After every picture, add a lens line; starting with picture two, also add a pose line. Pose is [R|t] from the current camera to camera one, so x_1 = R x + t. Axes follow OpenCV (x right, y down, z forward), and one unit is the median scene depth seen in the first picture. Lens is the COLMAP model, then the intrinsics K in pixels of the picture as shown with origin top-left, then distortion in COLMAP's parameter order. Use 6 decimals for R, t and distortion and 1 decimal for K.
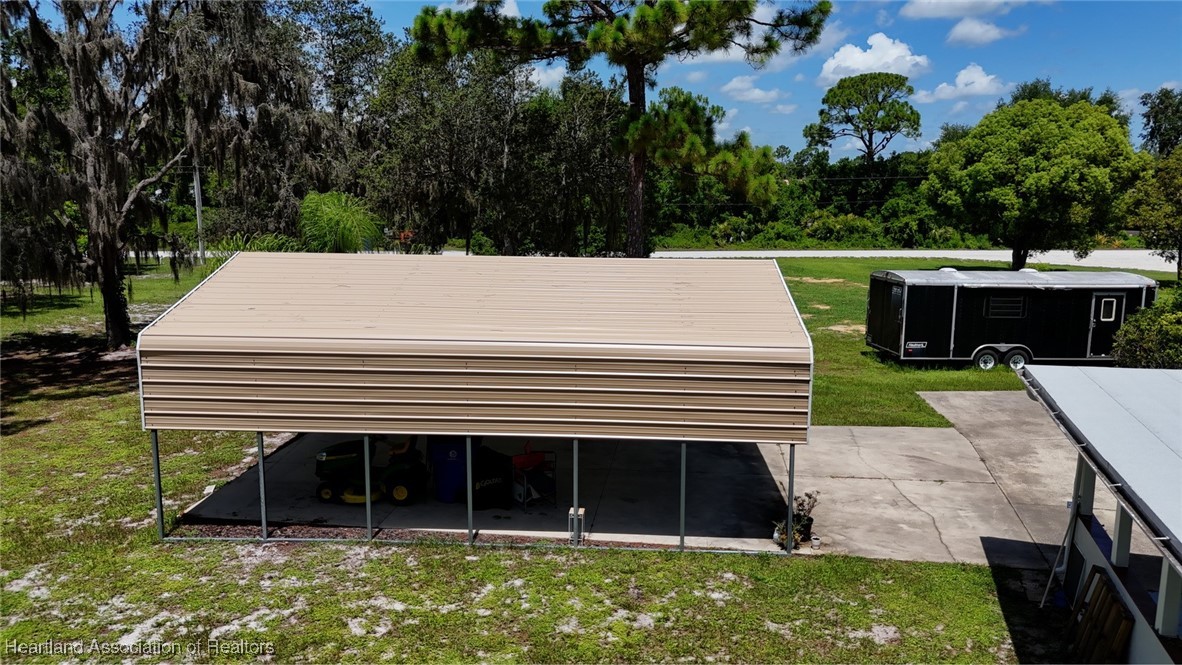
lens RADIAL K [[875.4, 0, 598.9], [0, 875.4, 330.3], [0, 0, 1]] dist [0.063779, -0.068422]
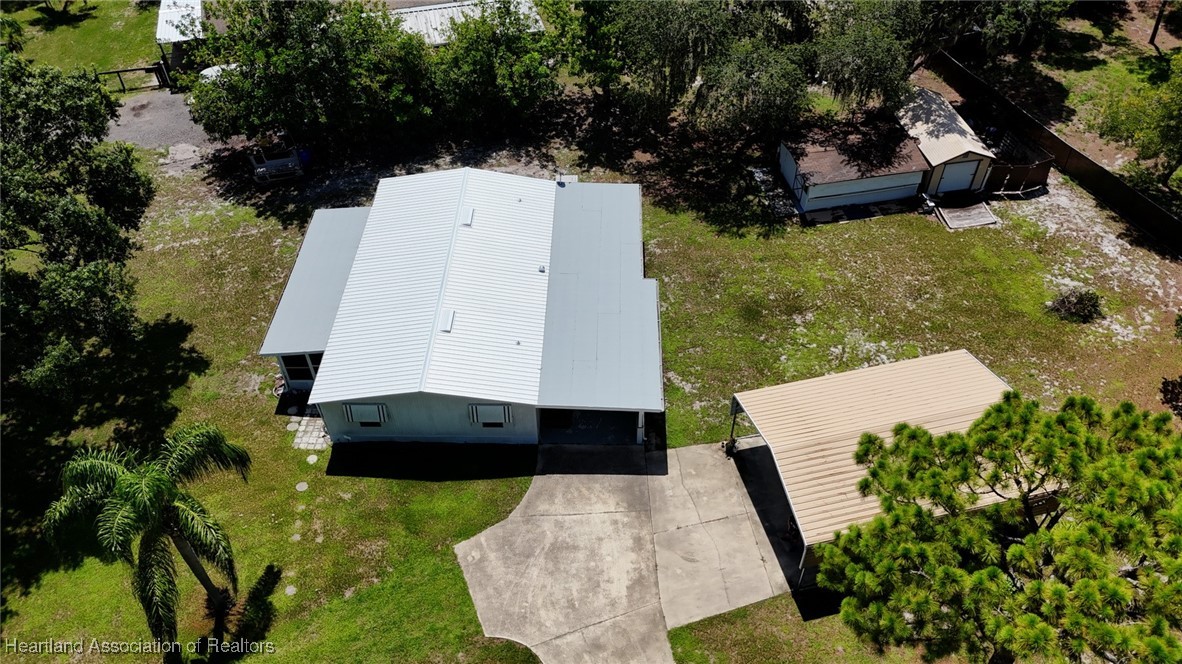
lens RADIAL K [[875.4, 0, 585.4], [0, 875.4, 331.7], [0, 0, 1]] dist [0.063779, -0.068422]
pose [[-0.964451, 0.191969, -0.181613, 1.255533], [-0.034528, 0.589810, 0.806804, -2.491162], [0.261998, 0.784393, -0.562214, 2.475300]]
